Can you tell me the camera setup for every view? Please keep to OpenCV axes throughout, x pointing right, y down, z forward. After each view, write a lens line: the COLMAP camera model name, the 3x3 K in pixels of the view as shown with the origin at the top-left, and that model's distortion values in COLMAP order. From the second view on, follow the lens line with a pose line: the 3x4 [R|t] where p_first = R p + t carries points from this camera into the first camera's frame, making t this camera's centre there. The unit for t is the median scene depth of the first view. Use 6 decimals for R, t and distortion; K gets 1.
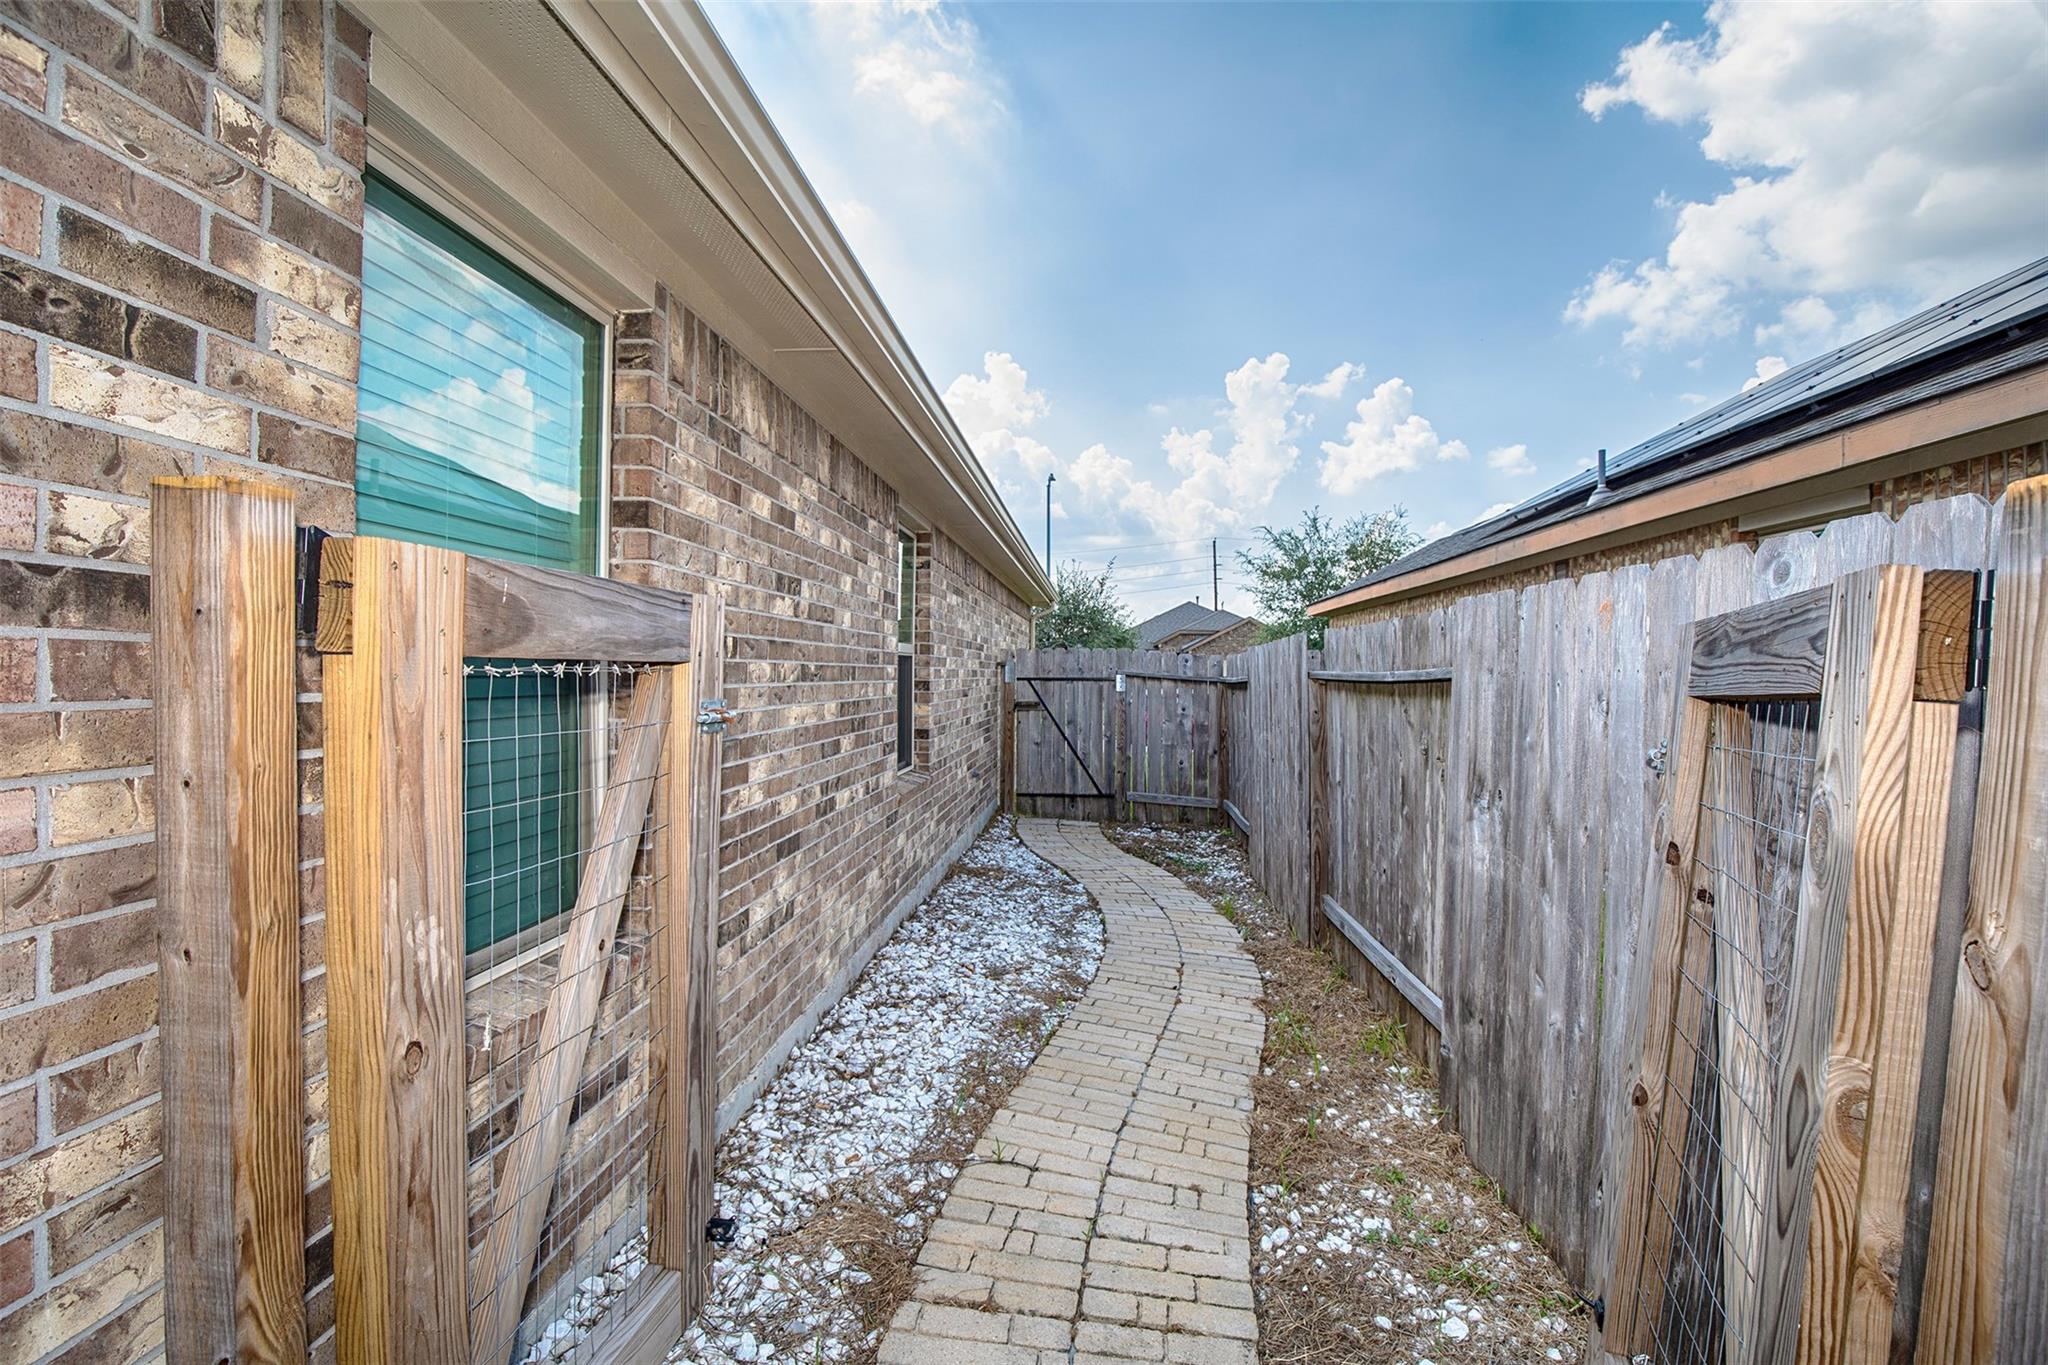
lens RADIAL K [[937.8, 0, 1025.9], [0, 937.8, 674.7], [0, 0, 1]] dist [-0.024690, 0.000969]
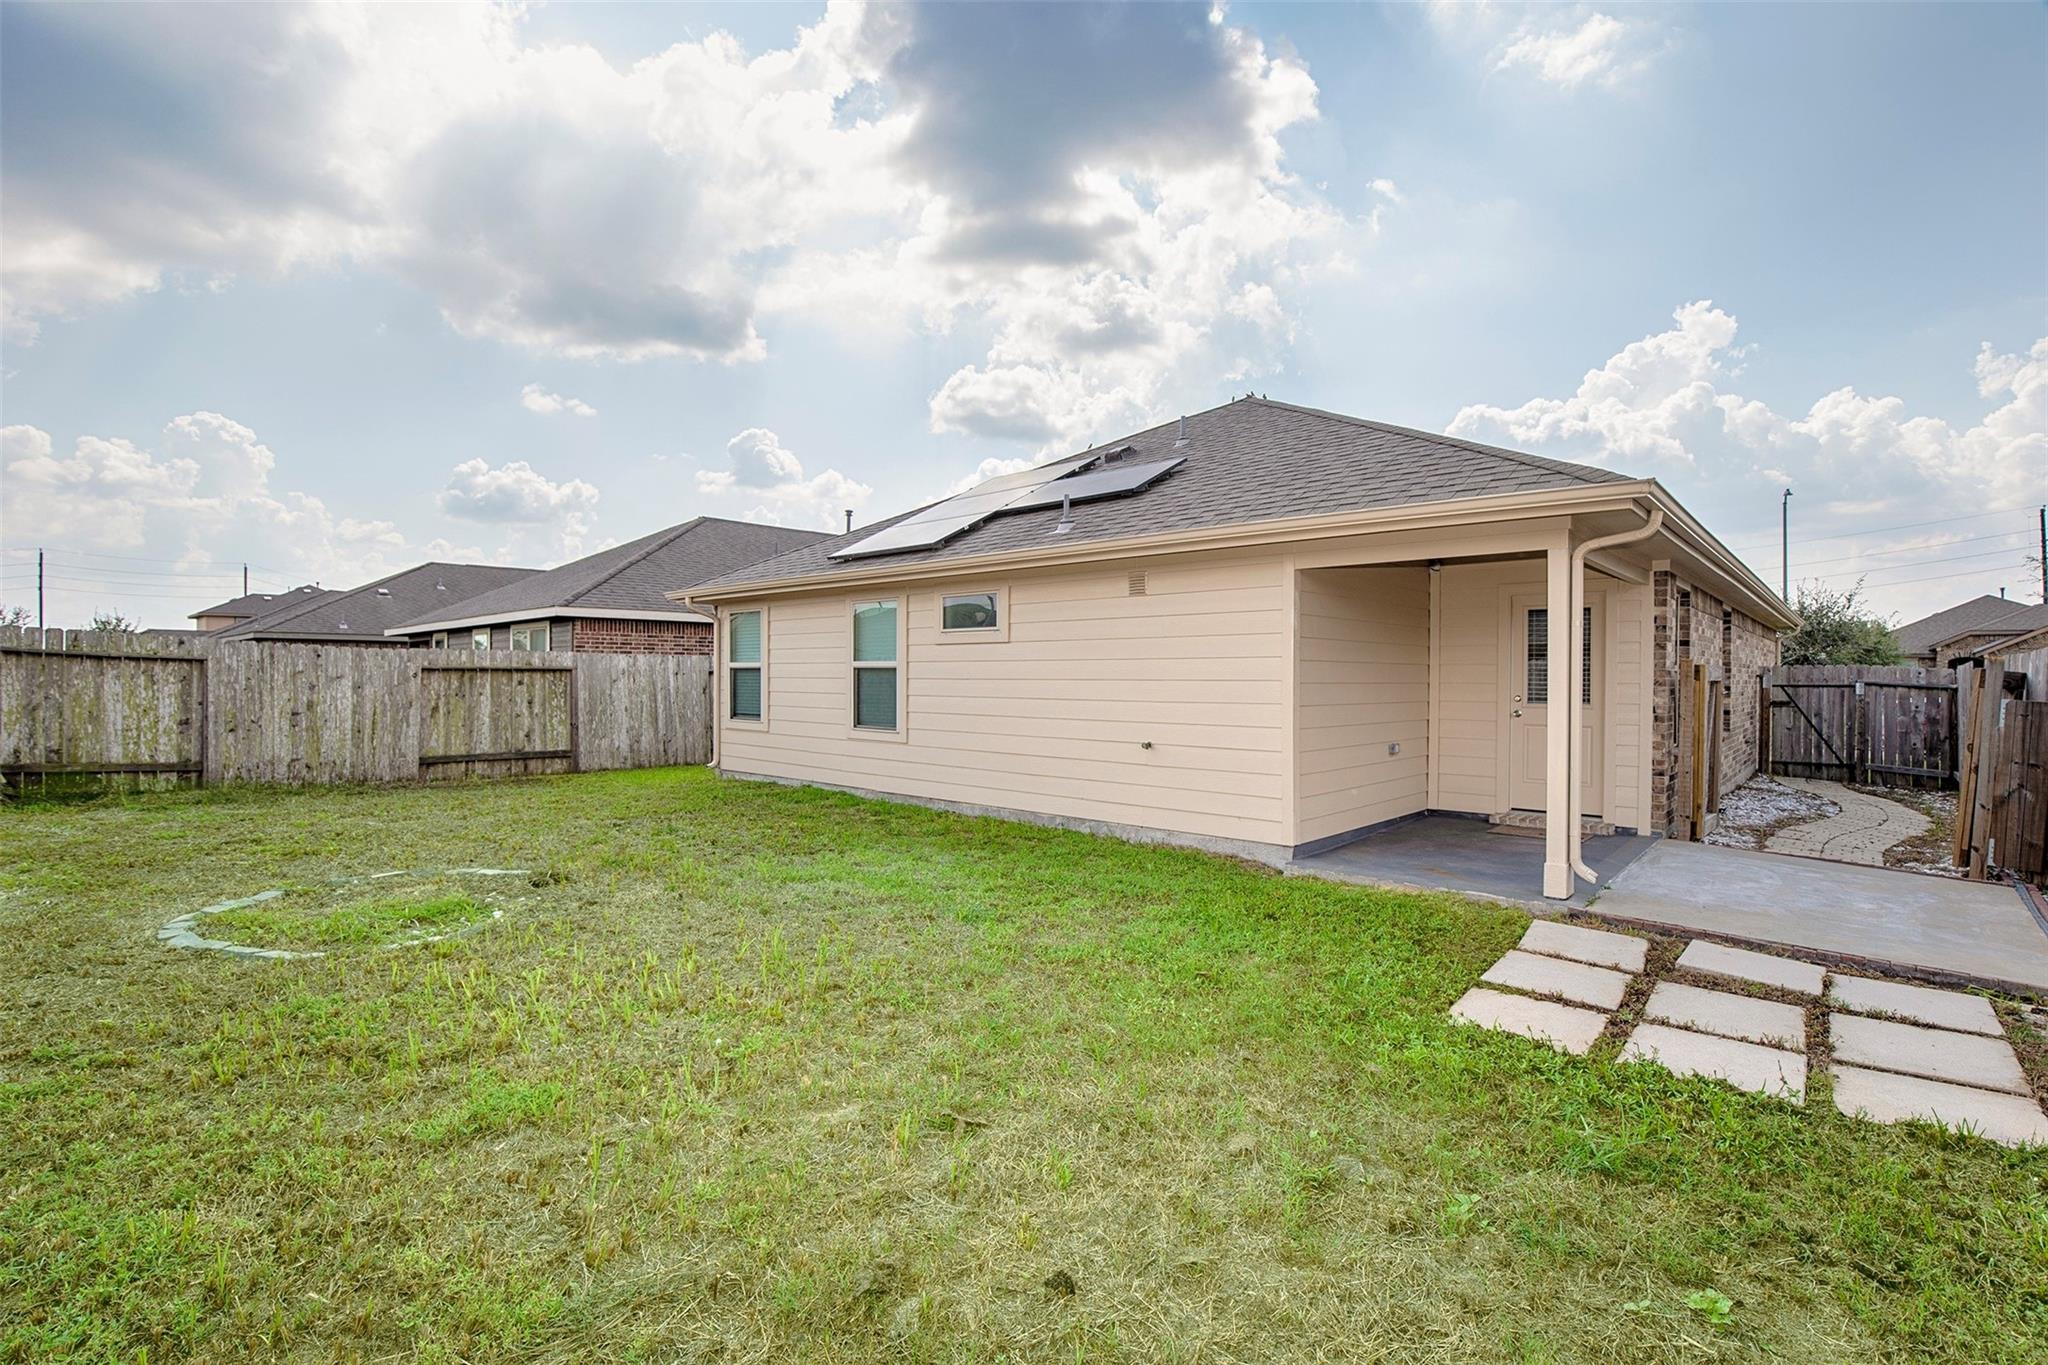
lens RADIAL K [[937.8, 0, 1040.8], [0, 937.8, 681.6], [0, 0, 1]] dist [-0.024690, 0.000969]
pose [[0.798841, -0.002774, -0.601536, -0.056013], [-0.000023, 0.999989, -0.004642, 0.004526], [0.601542, 0.003722, 0.798832, -0.909834]]
